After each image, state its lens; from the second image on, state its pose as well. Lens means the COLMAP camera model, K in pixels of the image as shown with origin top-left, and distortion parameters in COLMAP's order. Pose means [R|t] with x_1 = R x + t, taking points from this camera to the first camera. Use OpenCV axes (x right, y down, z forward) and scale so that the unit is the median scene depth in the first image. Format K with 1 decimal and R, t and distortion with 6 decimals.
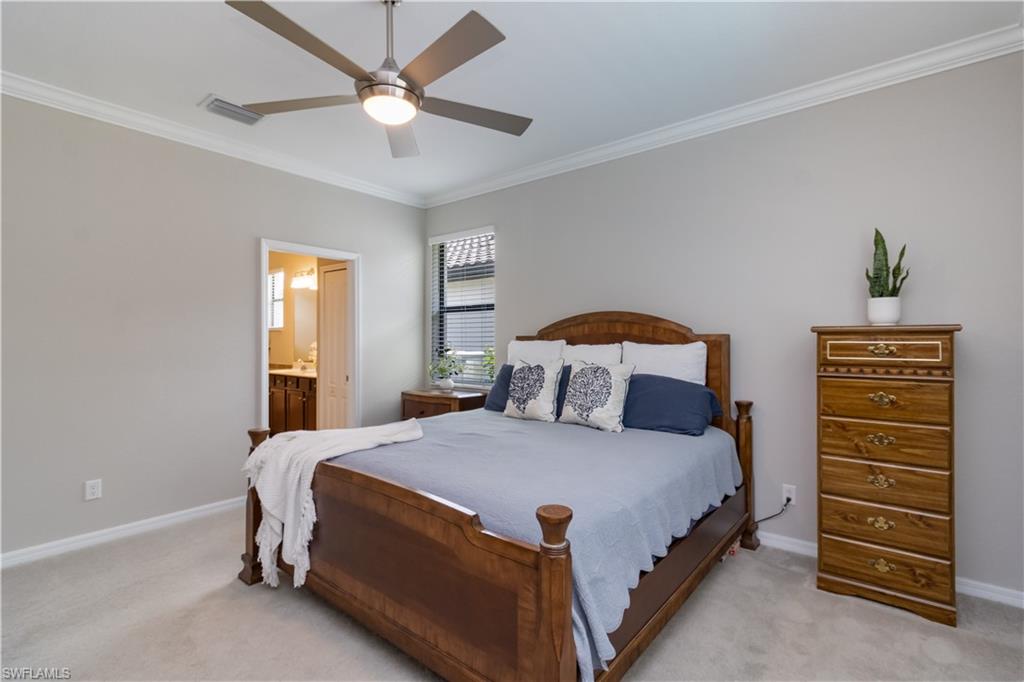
lens RADIAL K [[480.3, 0, 513.8], [0, 480.3, 342.2], [0, 0, 1]] dist [0.003305, 0.001229]
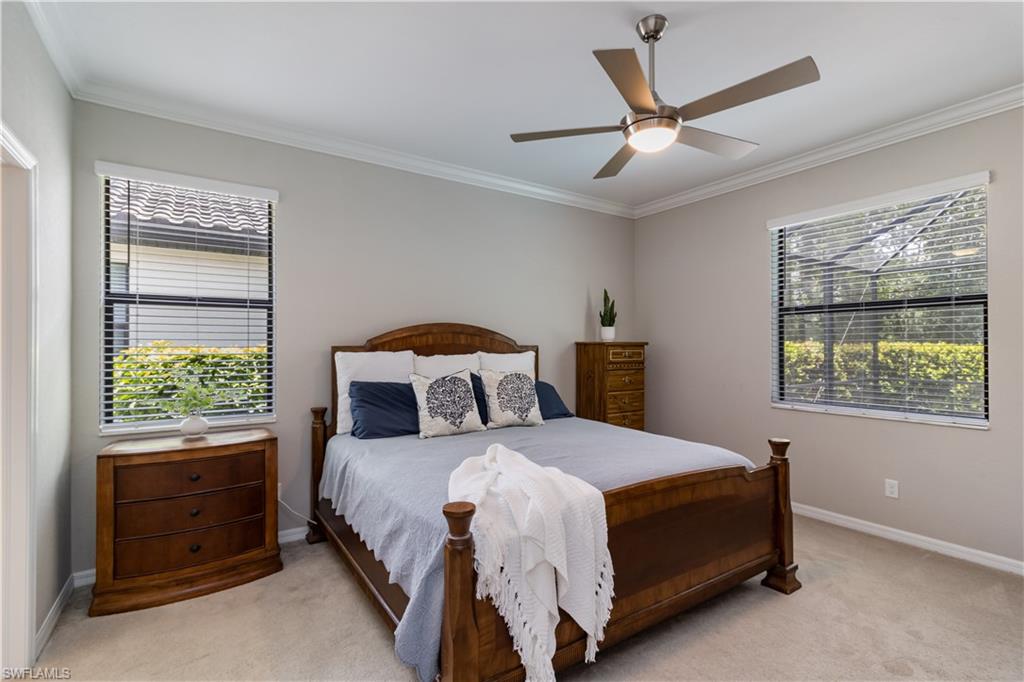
lens RADIAL K [[480.3, 0, 537.5], [0, 480.3, 340.7], [0, 0, 1]] dist [0.003305, 0.001229]
pose [[0.268155, 0.009737, 0.963327, -0.830877], [0.005006, 0.999921, -0.011500, -0.013106], [-0.963363, 0.007906, 0.268085, 0.573548]]
